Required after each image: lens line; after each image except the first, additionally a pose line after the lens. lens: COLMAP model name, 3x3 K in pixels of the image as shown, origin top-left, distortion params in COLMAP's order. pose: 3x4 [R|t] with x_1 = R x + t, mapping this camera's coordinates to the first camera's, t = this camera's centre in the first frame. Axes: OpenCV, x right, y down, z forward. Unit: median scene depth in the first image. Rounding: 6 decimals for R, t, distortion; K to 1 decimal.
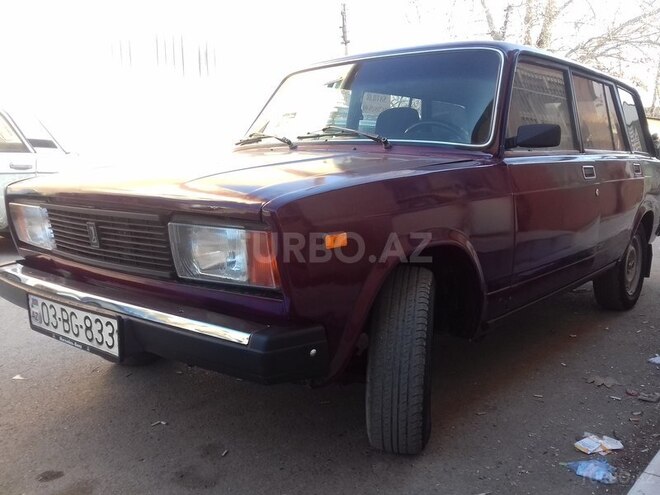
lens RADIAL K [[592.9, 0, 338.1], [0, 592.9, 245.5], [0, 0, 1]] dist [0.099634, -0.239654]
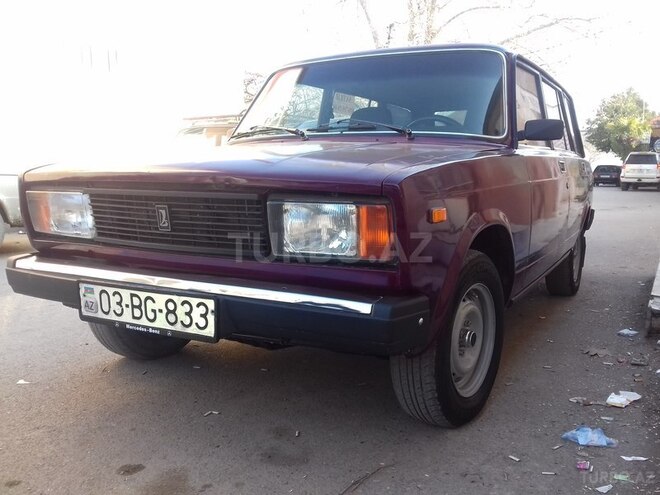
lens RADIAL K [[592.9, 0, 338.1], [0, 592.9, 245.5], [0, 0, 1]] dist [0.099634, -0.239654]
pose [[0.981952, -0.017350, 0.188332, -0.313190], [0.020600, 0.999671, -0.015311, 0.048273], [-0.188005, 0.018915, 0.981986, -0.007927]]
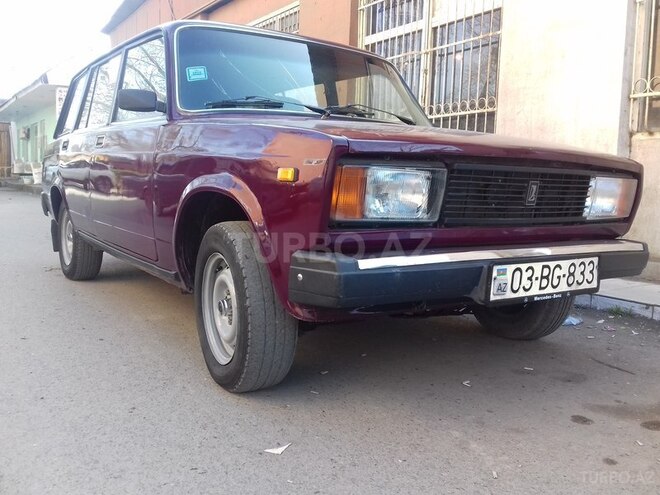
lens RADIAL K [[592.9, 0, 338.1], [0, 592.9, 245.5], [0, 0, 1]] dist [0.099634, -0.239654]
pose [[0.289863, -0.097245, 0.952115, -1.504547], [0.104973, 0.992053, 0.069366, -0.034499], [-0.951294, 0.079840, 0.297768, 1.018755]]
